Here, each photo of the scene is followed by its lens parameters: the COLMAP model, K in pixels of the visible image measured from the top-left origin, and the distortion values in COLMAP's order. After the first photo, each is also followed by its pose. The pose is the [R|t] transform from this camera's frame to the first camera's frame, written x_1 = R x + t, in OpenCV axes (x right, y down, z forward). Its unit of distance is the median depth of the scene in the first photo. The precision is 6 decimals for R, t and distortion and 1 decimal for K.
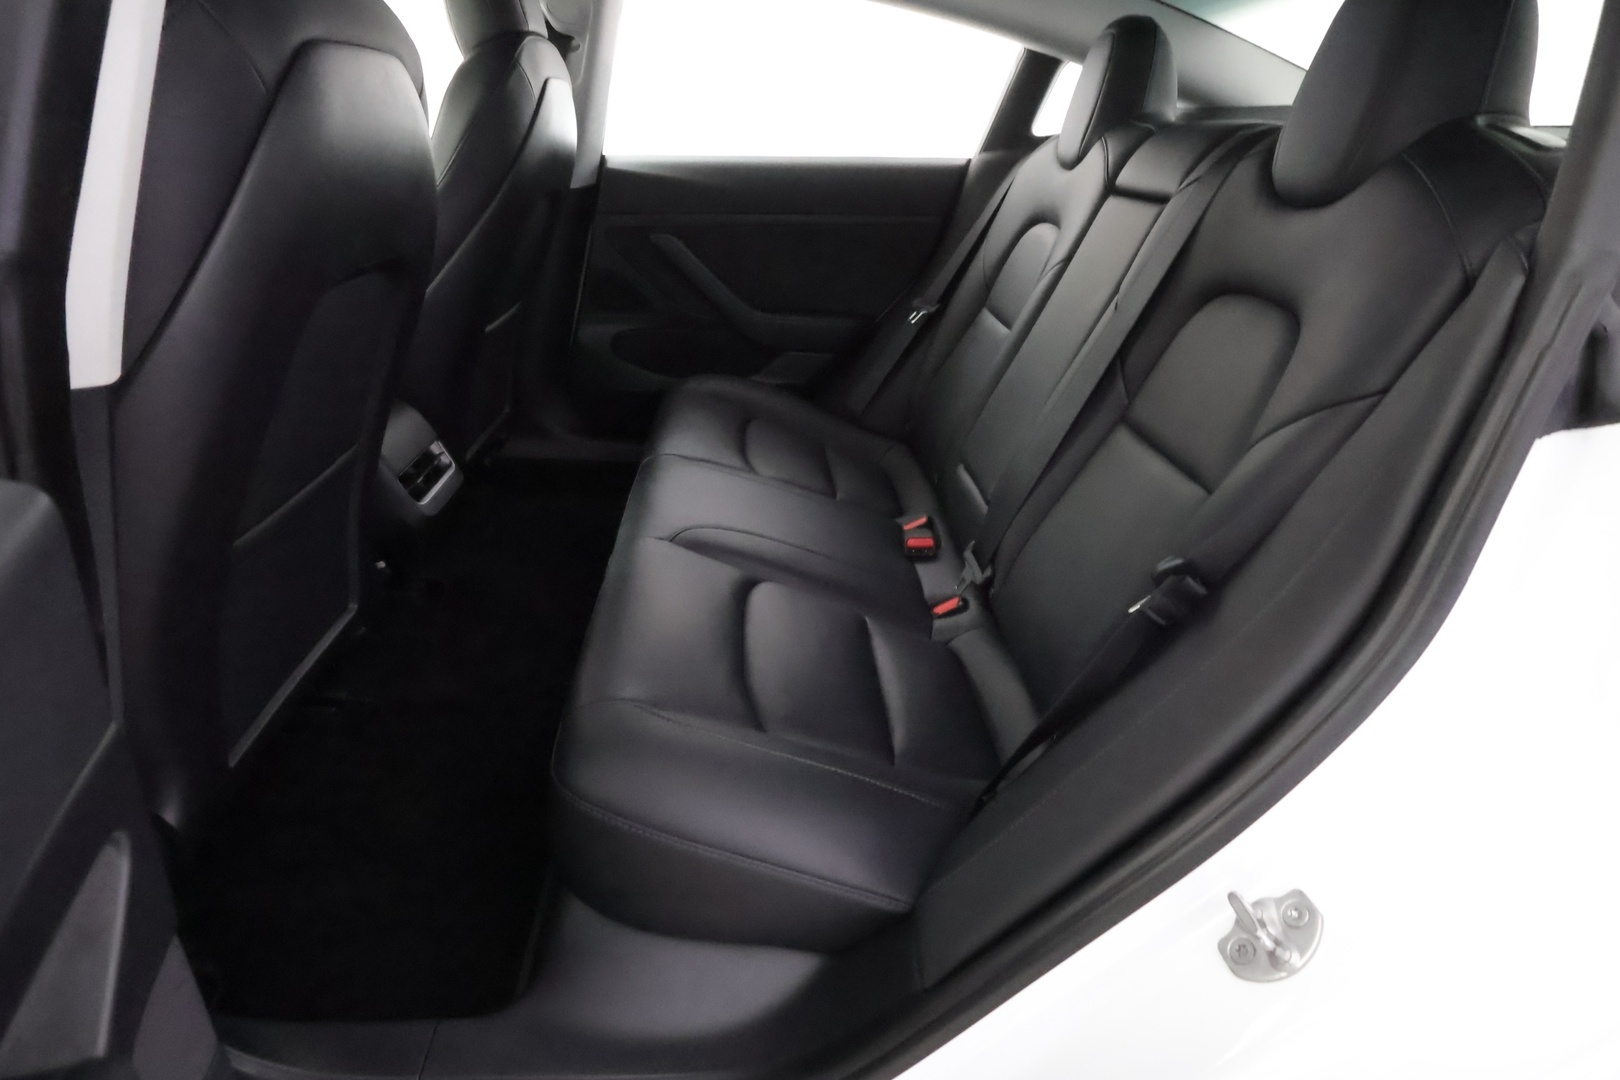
lens RADIAL K [[876.1, 0, 798.7], [0, 876.1, 541.4], [0, 0, 1]] dist [0.004826, 0.002658]
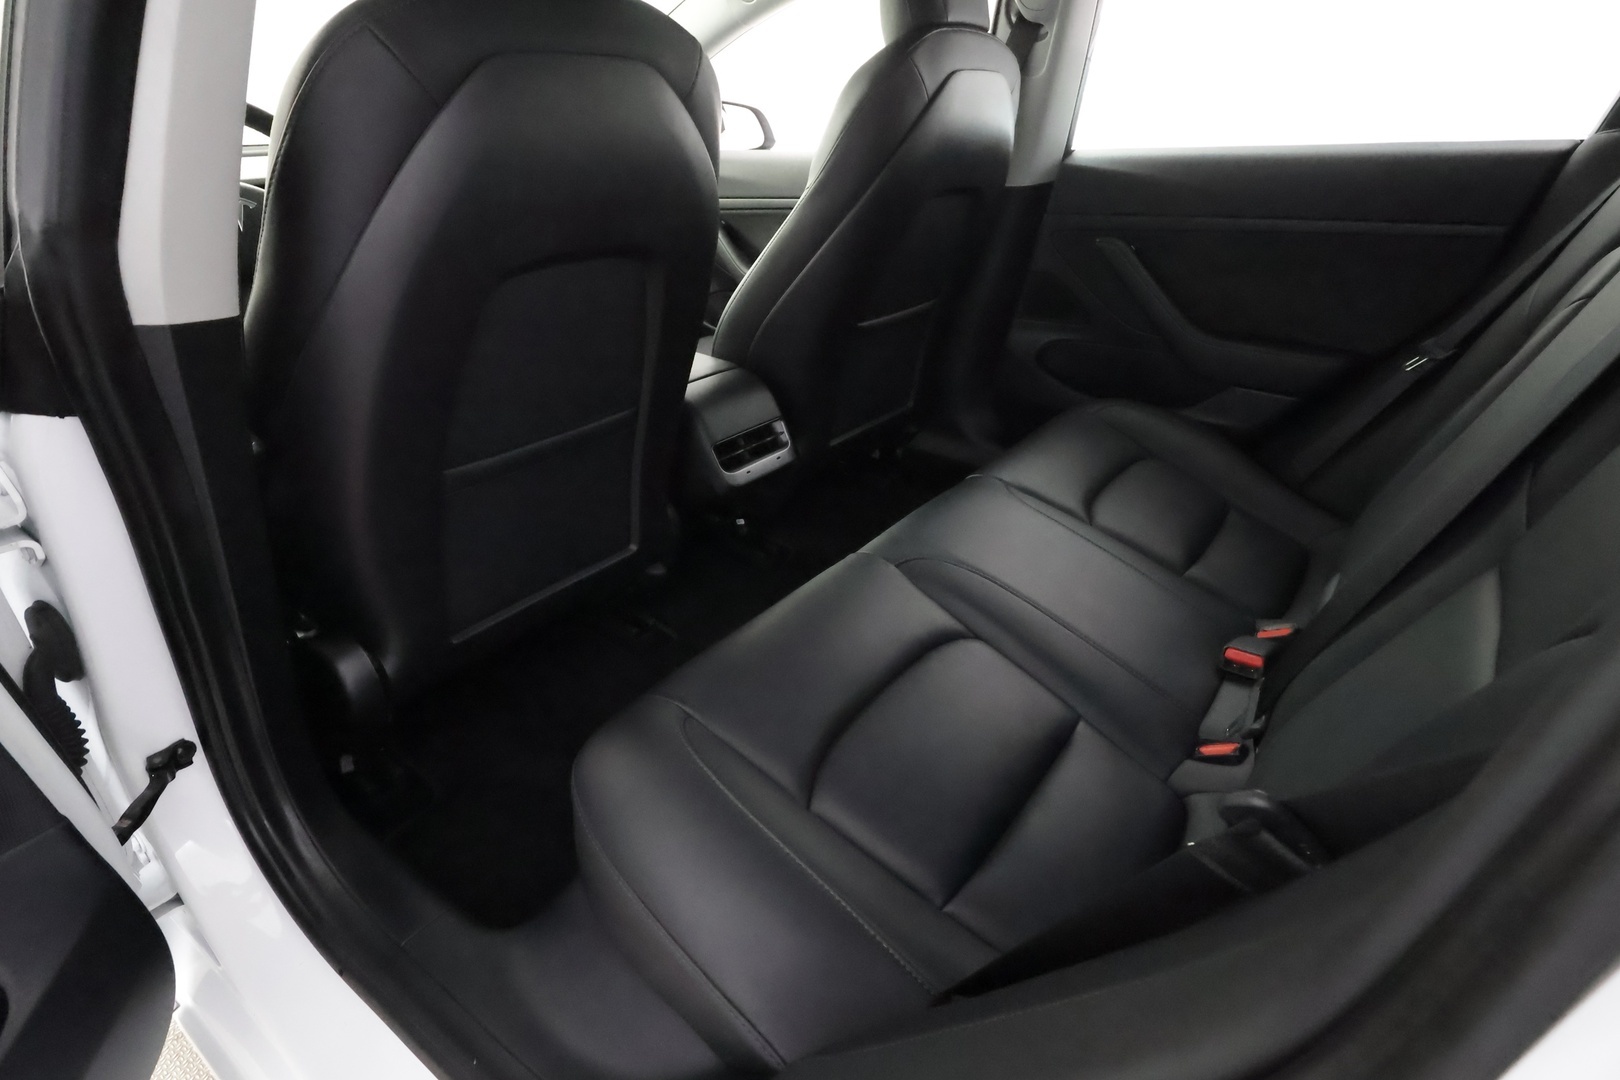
lens RADIAL K [[876.1, 0, 806.3], [0, 876.1, 539.5], [0, 0, 1]] dist [0.004826, 0.002658]
pose [[0.765531, 0.241350, -0.596417, 0.218338], [-0.243663, 0.966683, 0.078431, -0.050824], [0.595476, 0.085283, 0.798834, 0.135972]]
